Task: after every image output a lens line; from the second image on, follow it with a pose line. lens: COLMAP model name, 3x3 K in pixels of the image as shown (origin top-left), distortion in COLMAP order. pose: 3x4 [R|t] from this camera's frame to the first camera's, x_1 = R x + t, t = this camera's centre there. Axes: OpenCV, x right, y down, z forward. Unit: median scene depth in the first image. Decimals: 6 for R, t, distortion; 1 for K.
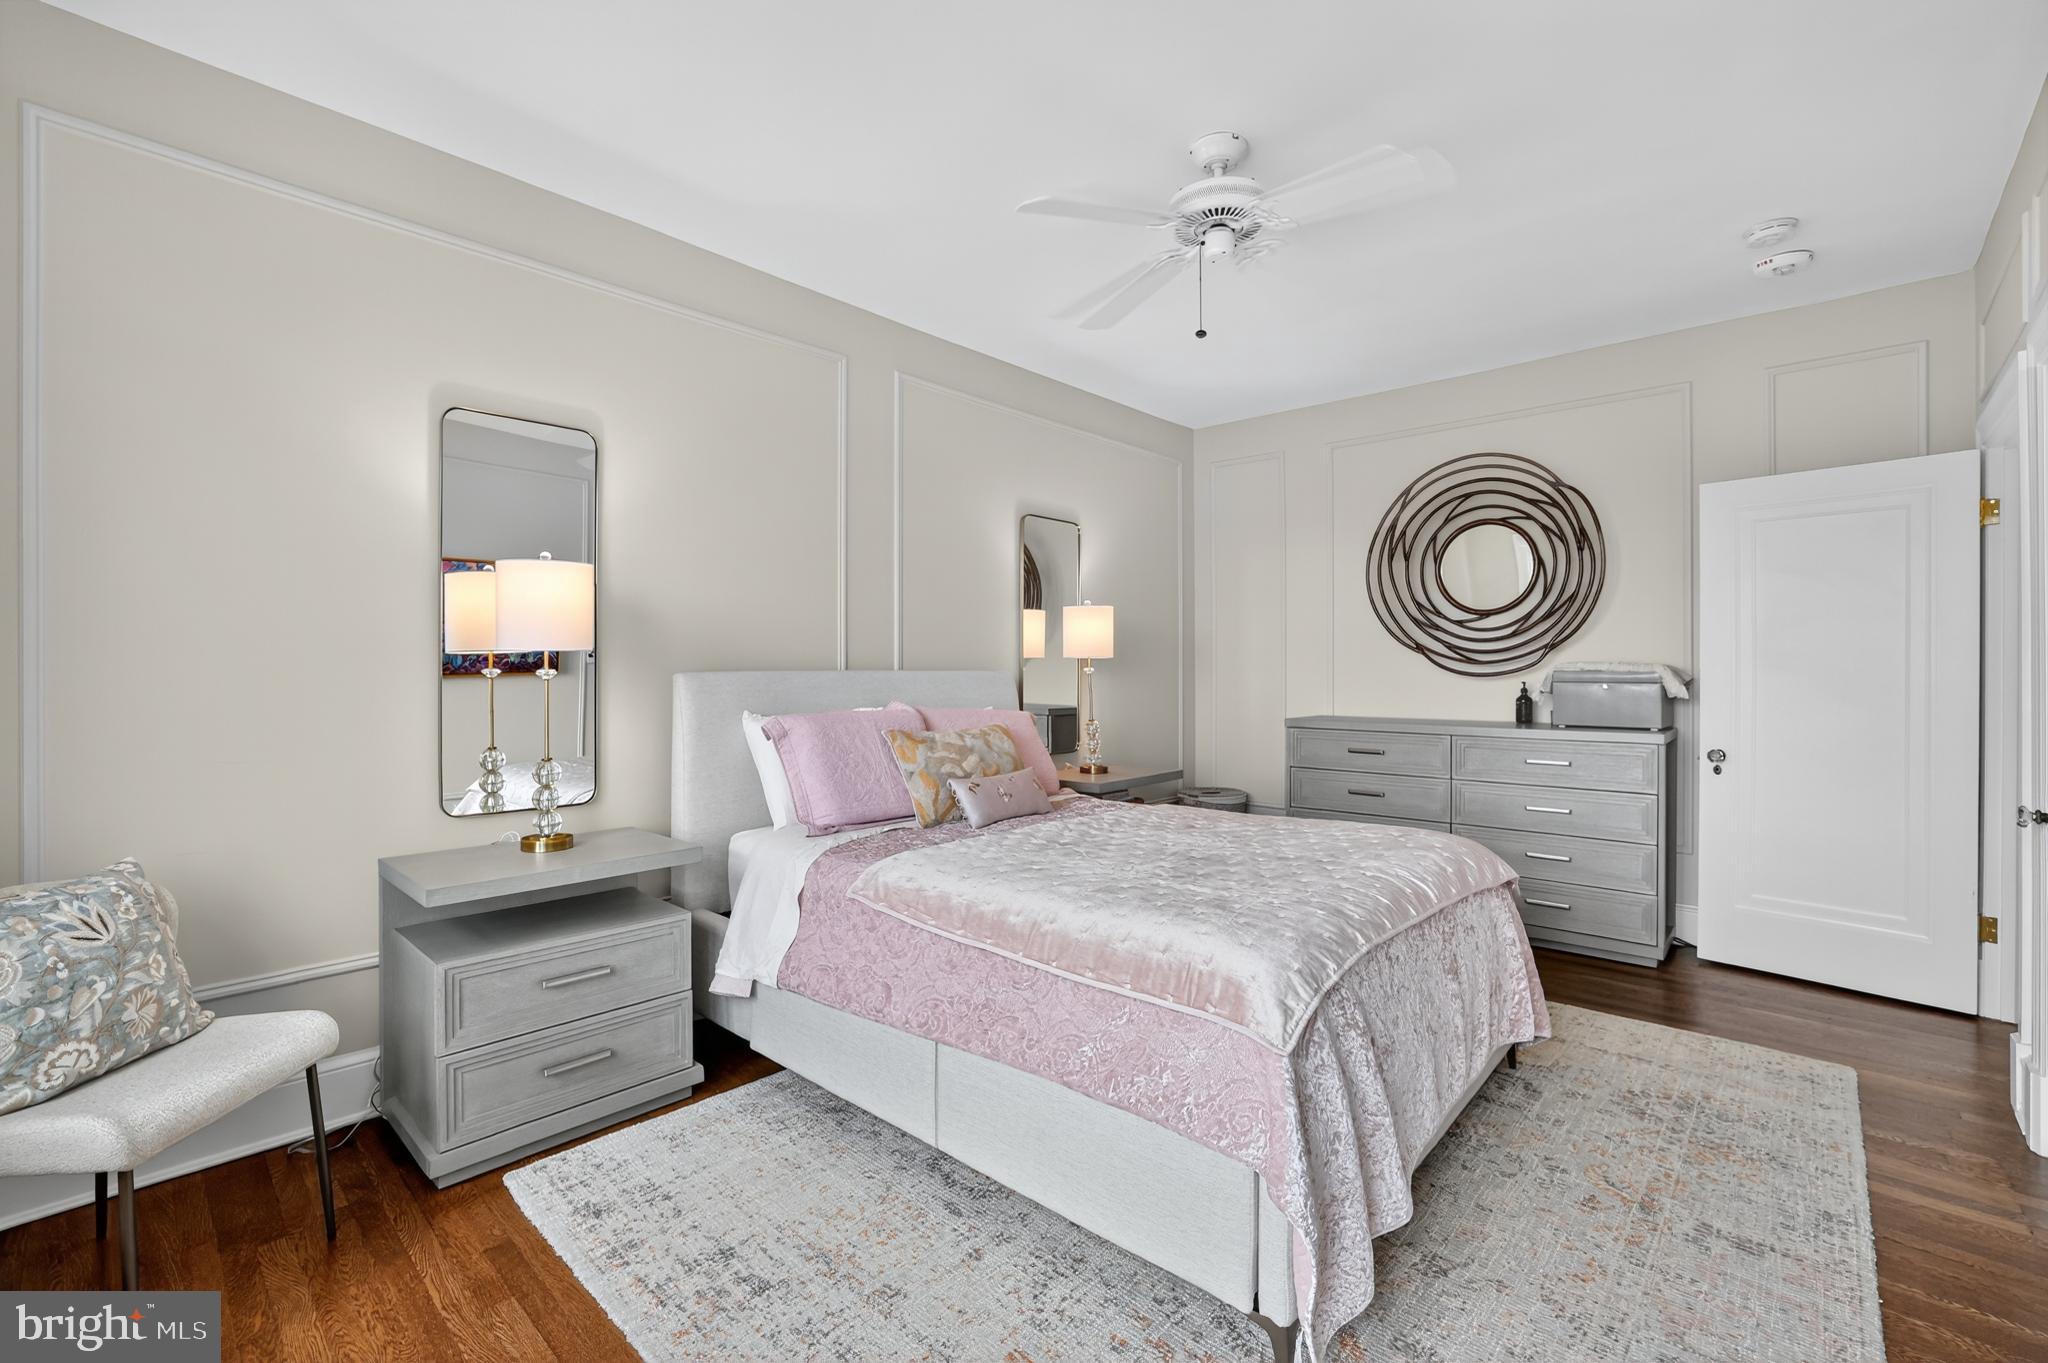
lens RADIAL K [[893.0, 0, 1030.1], [0, 893.0, 671.3], [0, 0, 1]] dist [-0.054040, 0.019613]
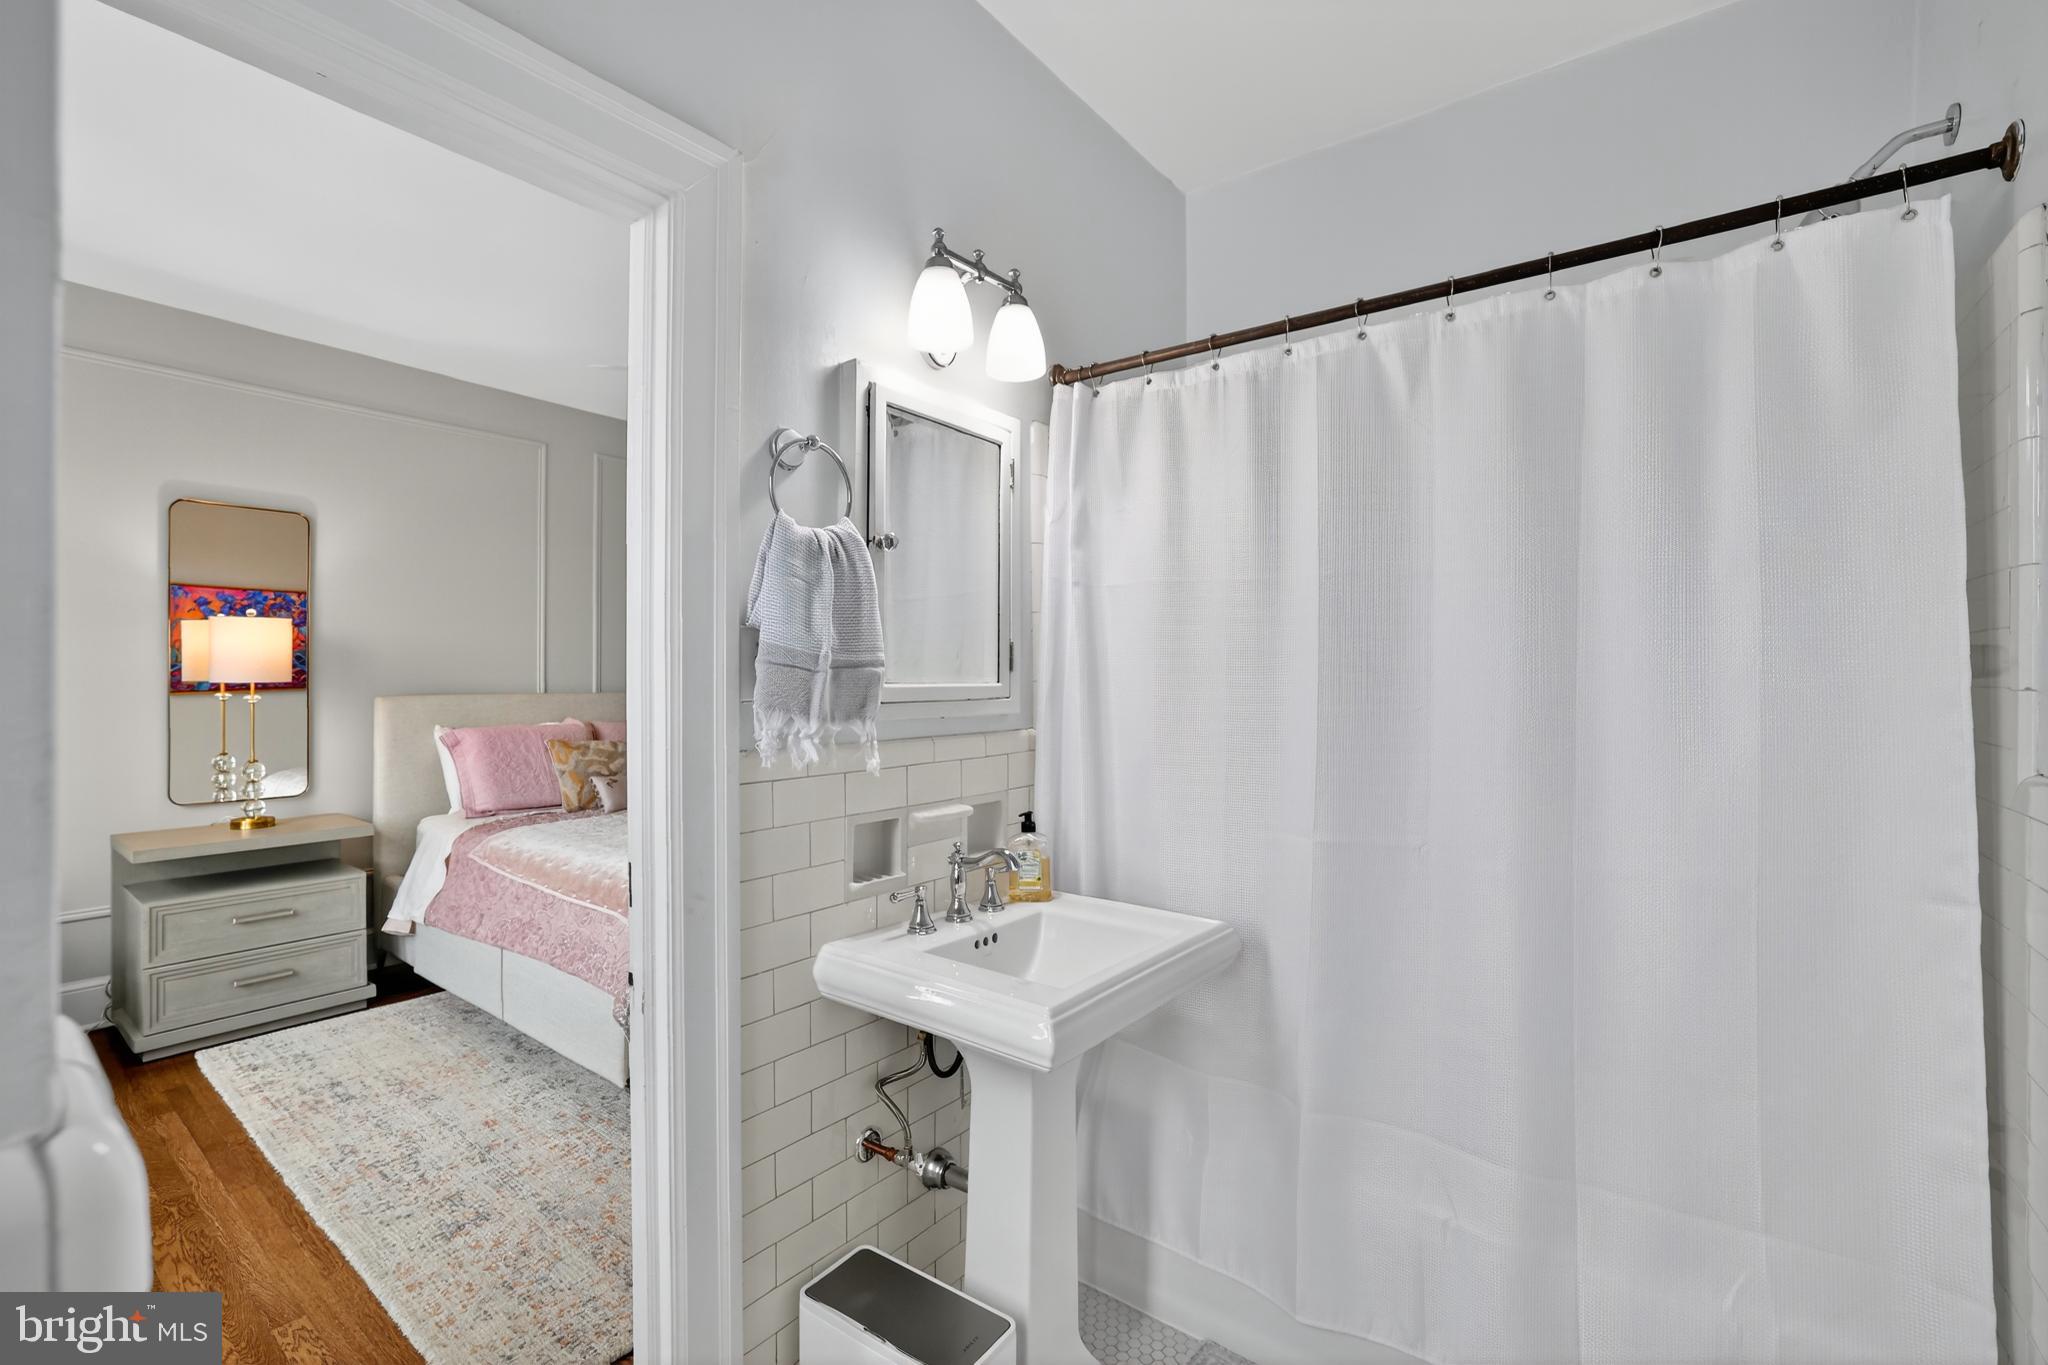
lens RADIAL K [[882.9, 0, 1009.4], [0, 882.9, 687.3], [0, 0, 1]] dist [-0.051336, 0.018516]
pose [[0.996178, -0.000662, 0.087346, 0.502345], [0.000373, 0.999994, 0.003320, -0.019252], [-0.087348, -0.003275, 0.996172, -0.424540]]
